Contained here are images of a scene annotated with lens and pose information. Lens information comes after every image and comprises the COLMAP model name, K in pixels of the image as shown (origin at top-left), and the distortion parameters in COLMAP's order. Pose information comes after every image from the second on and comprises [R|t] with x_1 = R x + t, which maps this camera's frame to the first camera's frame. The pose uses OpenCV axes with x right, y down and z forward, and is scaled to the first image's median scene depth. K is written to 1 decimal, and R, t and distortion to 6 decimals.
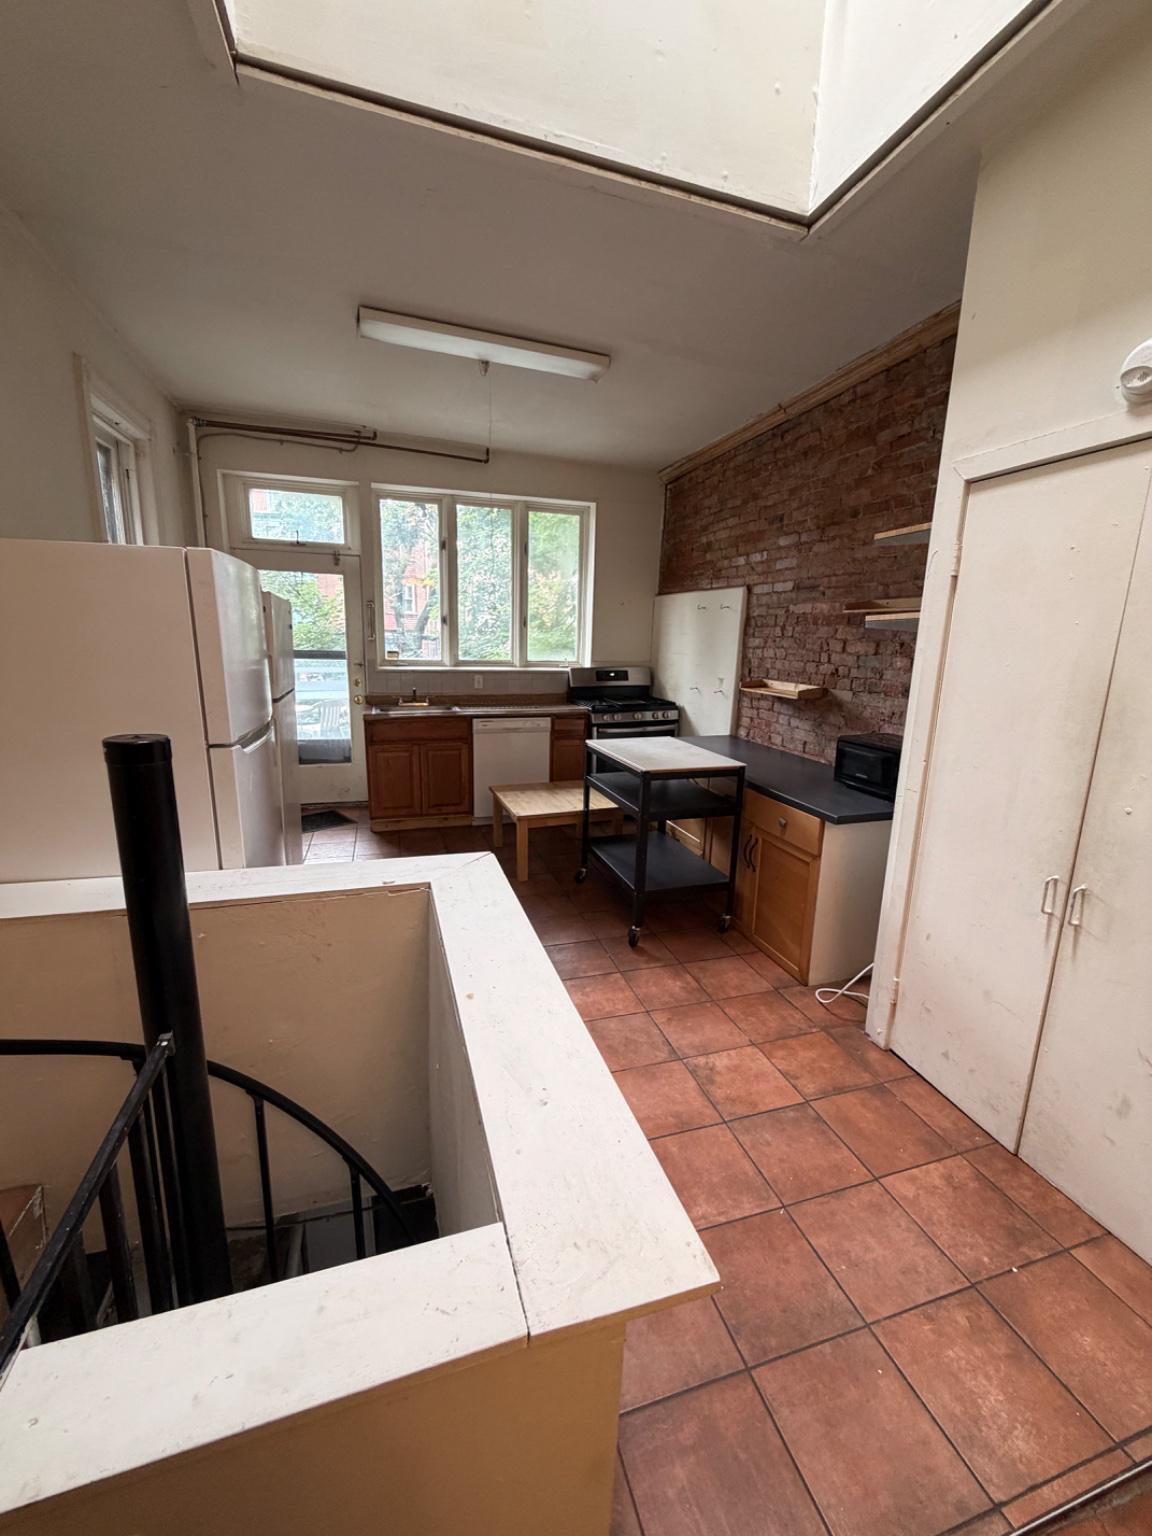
lens RADIAL K [[614.2, 0, 575.1], [0, 614.2, 763.7], [0, 0, 1]] dist [0.000419, 0.000412]
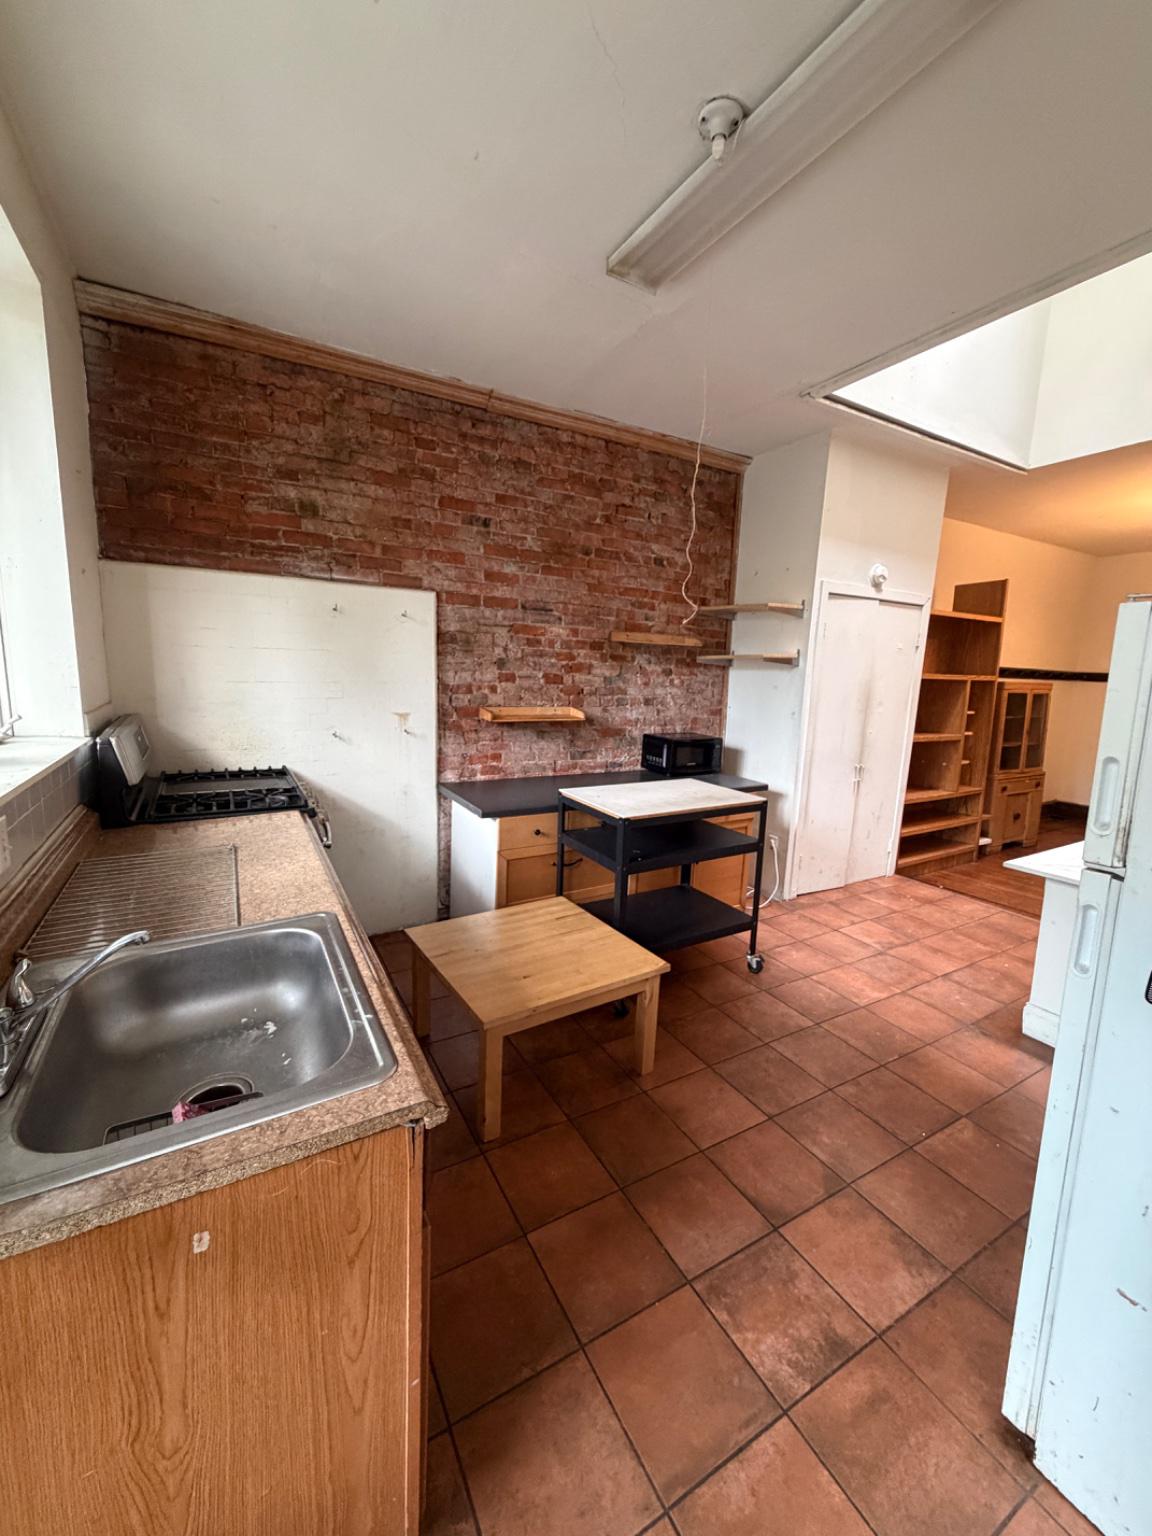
lens RADIAL K [[614.2, 0, 571.8], [0, 614.2, 765.3], [0, 0, 1]] dist [0.000419, 0.000412]
pose [[-0.212616, -0.193914, 0.957701, -0.554680], [0.160300, 0.959910, 0.229949, -0.233776], [-0.963898, 0.202410, -0.173008, 1.031952]]
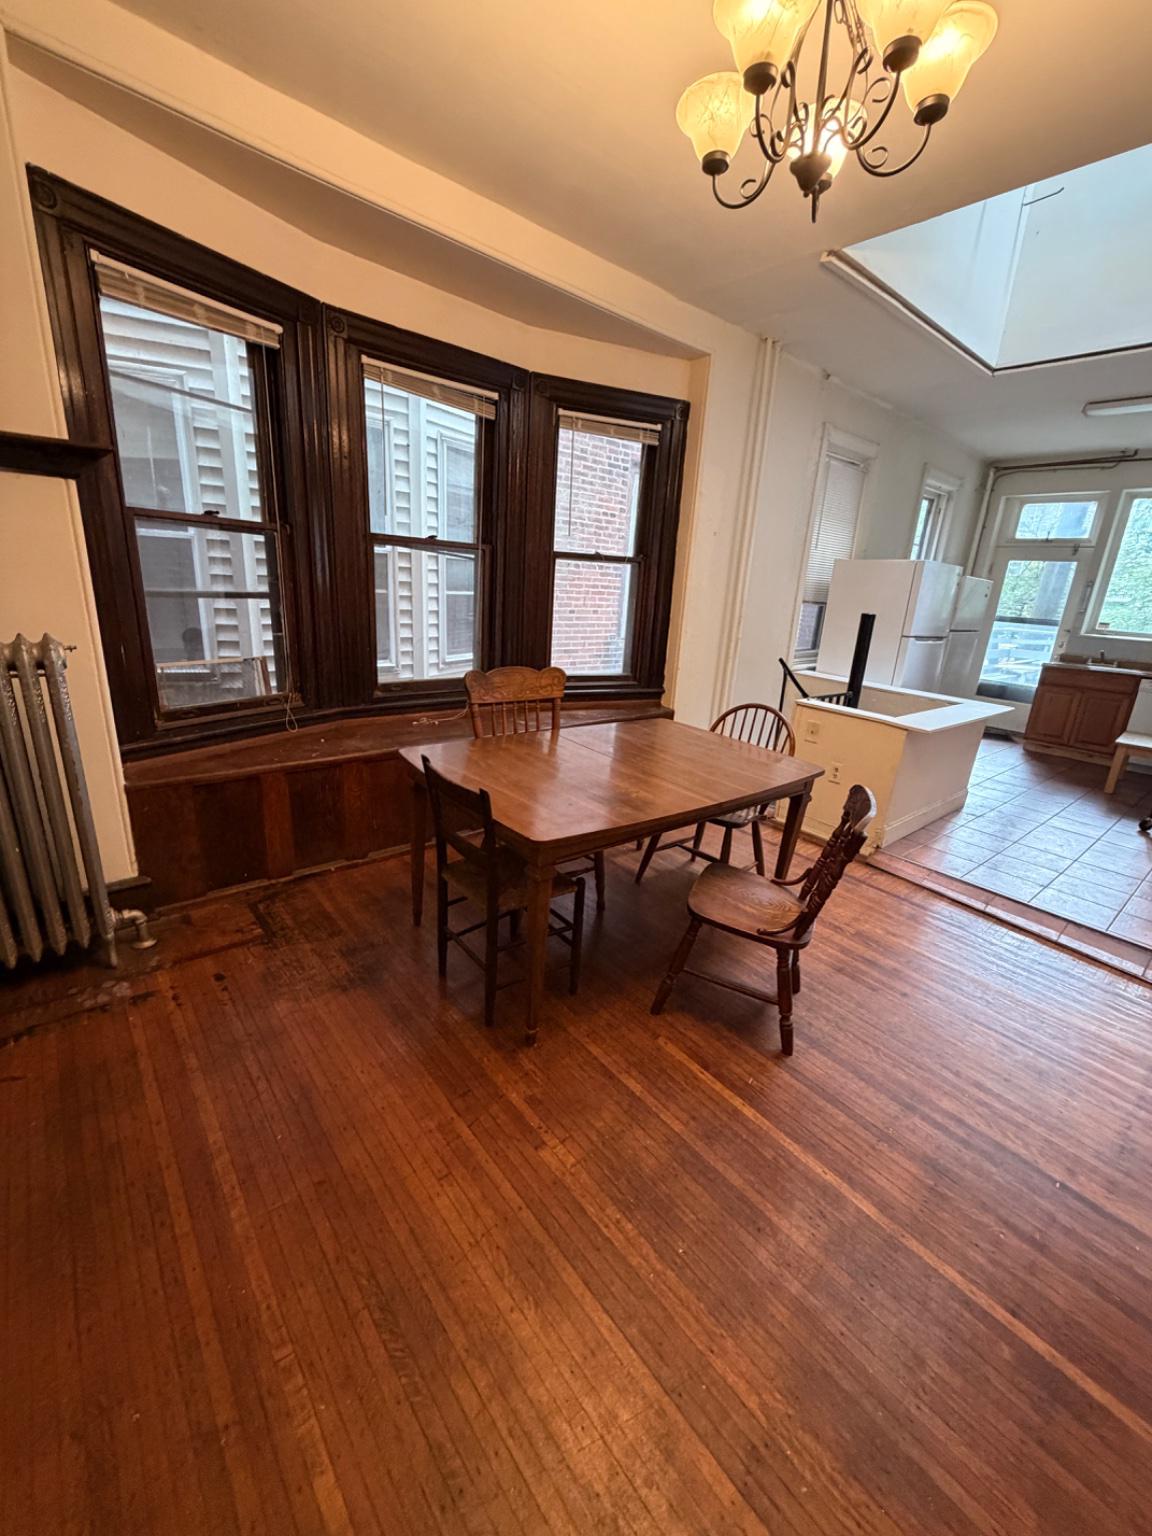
lens RADIAL K [[614.2, 0, 571.9], [0, 614.2, 763.7], [0, 0, 1]] dist [0.000419, 0.000412]
pose [[0.388735, 0.259974, -0.883911, 0.576505], [-0.239768, 0.954855, 0.175392, 0.162851], [0.889605, 0.143752, 0.433519, -0.574481]]
